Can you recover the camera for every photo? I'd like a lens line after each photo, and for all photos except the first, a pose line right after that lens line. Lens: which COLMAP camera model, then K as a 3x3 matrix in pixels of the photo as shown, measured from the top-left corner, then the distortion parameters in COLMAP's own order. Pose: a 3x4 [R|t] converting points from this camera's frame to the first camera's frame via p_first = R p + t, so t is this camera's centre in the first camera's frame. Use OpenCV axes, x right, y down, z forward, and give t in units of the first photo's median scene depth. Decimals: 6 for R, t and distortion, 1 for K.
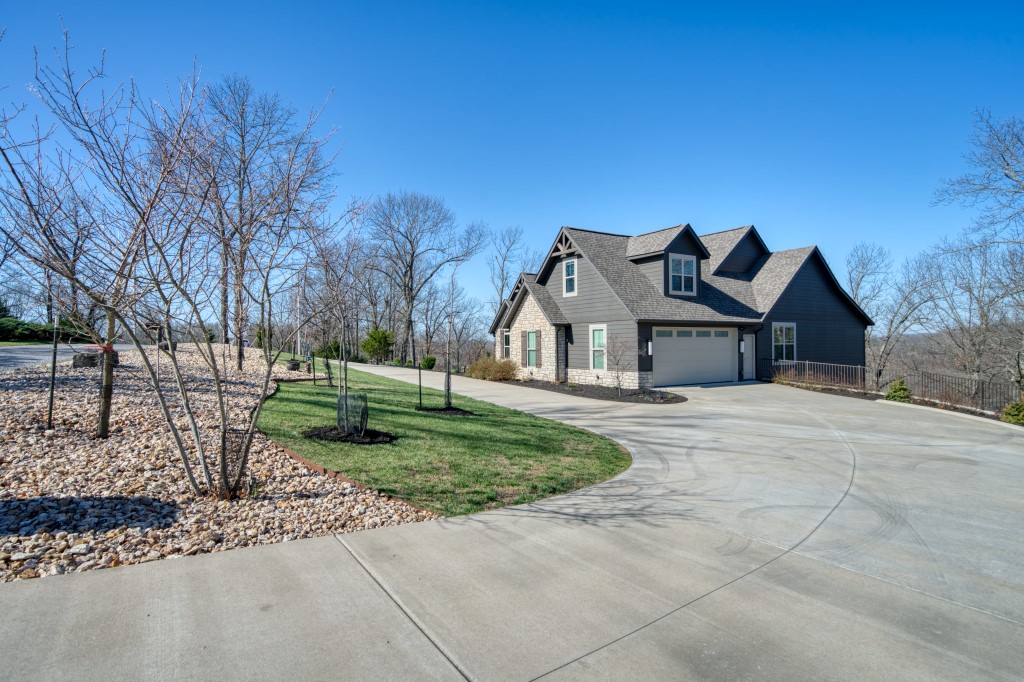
lens RADIAL K [[536.5, 0, 511.1], [0, 536.5, 339.1], [0, 0, 1]] dist [0.000404, 0.000343]
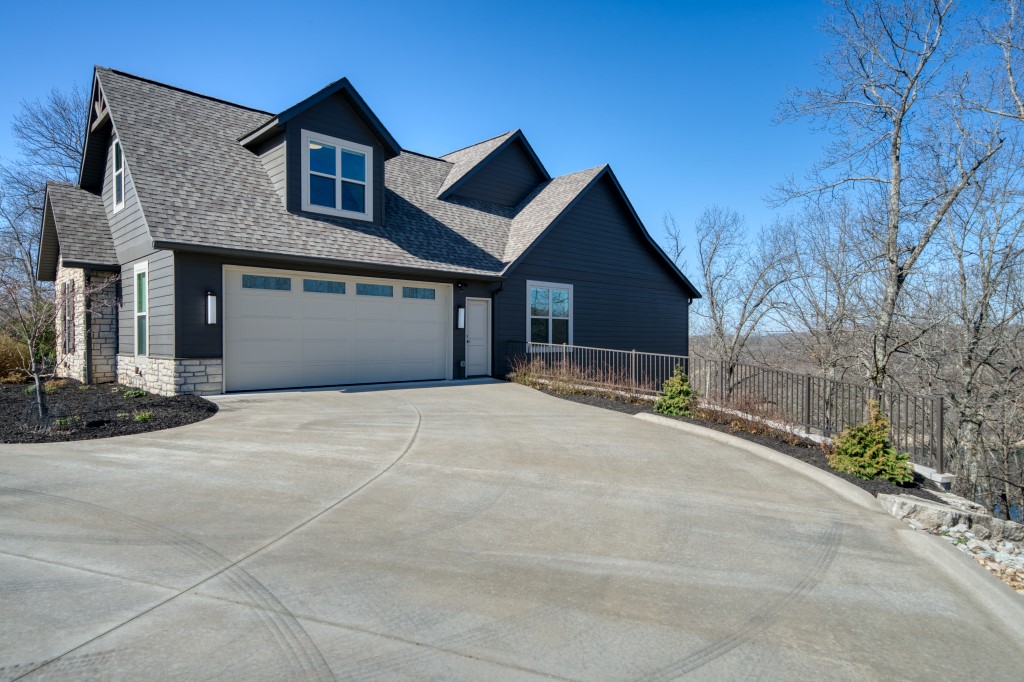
lens RADIAL K [[627.4, 0, 513.1], [0, 627.4, 340.1], [0, 0, 1]] dist [0.008006, 0.000225]
pose [[0.973583, 0.010277, 0.228101, 0.332171], [-0.013300, 0.999843, 0.011719, 0.028967], [-0.227945, -0.014443, 0.973567, 0.343128]]
